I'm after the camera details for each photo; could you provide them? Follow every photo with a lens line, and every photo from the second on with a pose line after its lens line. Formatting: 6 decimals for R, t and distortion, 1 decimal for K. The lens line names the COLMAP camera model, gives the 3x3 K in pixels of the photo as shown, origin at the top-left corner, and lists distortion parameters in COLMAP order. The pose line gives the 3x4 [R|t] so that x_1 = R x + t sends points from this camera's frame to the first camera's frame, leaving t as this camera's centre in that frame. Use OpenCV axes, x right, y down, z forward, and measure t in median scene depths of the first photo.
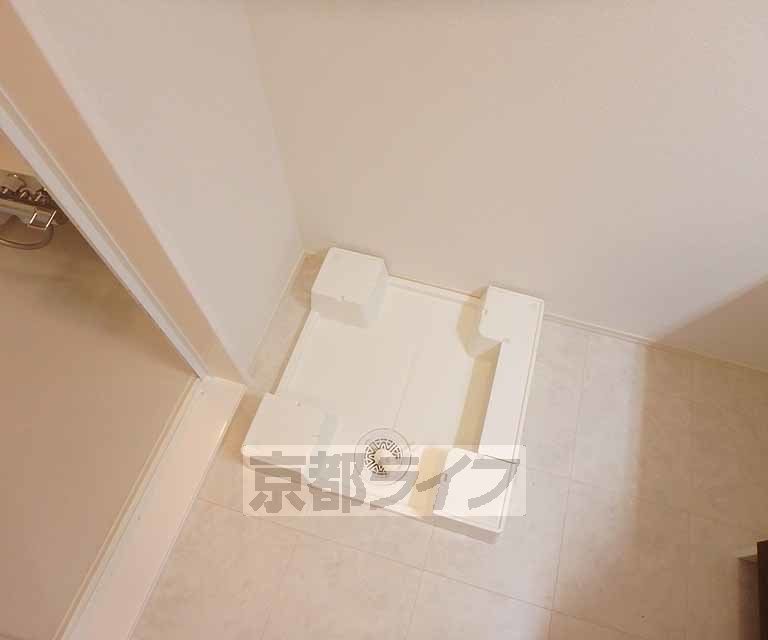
lens RADIAL K [[515.4, 0, 384.0], [0, 515.4, 320.0], [0, 0, 1]] dist [-0.002582, -0.002699]
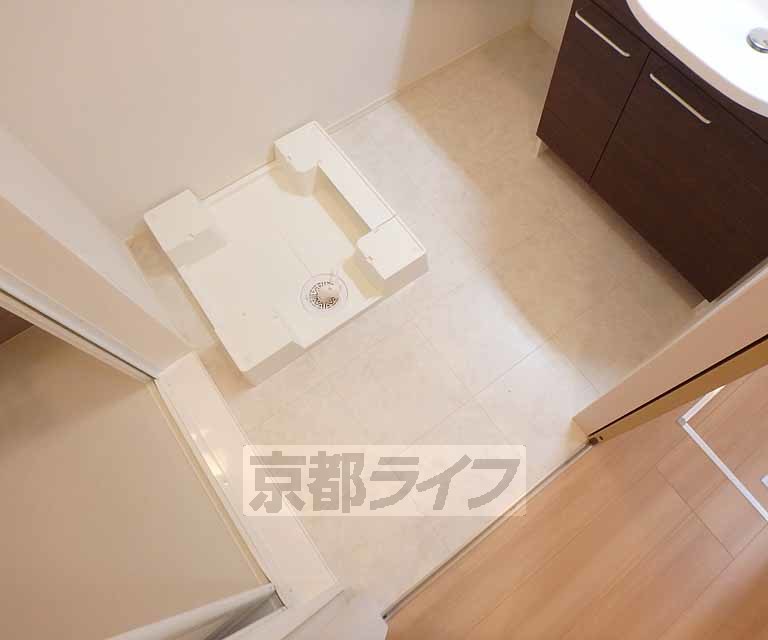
lens RADIAL K [[515.4, 0, 384.0], [0, 515.4, 320.0], [0, 0, 1]] dist [-0.002582, -0.002699]
pose [[0.622239, -0.737734, 0.261853, -0.241781], [0.700687, 0.674026, 0.233936, 0.106725], [-0.349079, 0.037913, 0.936326, -0.152954]]
